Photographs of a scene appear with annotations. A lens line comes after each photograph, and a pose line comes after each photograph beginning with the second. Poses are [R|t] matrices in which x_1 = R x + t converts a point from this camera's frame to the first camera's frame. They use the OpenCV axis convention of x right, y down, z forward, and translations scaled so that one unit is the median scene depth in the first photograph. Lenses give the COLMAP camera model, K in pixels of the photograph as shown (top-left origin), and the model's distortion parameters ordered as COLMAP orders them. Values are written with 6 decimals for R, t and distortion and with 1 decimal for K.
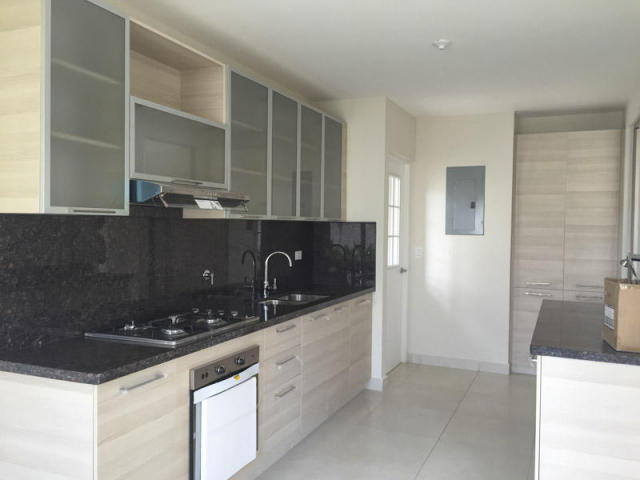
lens RADIAL K [[558.6, 0, 317.7], [0, 558.6, 242.7], [0, 0, 1]] dist [0.057236, 0.010835]
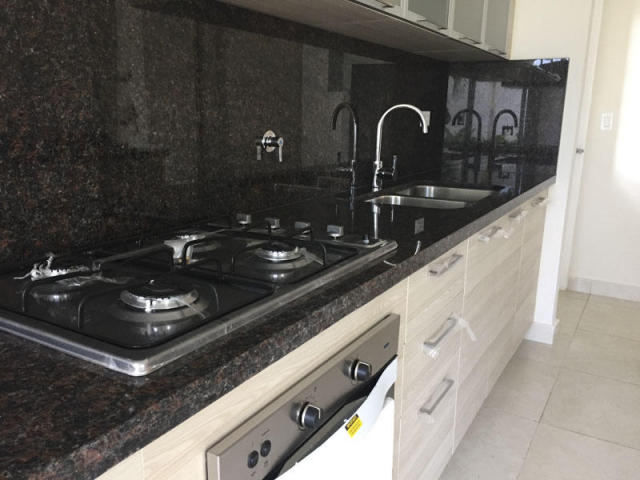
lens RADIAL K [[558.6, 0, 322.3], [0, 558.6, 240.1], [0, 0, 1]] dist [0.057236, 0.010835]
pose [[0.993813, 0.032972, -0.106056, -0.113449], [-0.012045, 0.981281, 0.192206, 0.053937], [0.110408, -0.189739, 0.975607, 0.594190]]
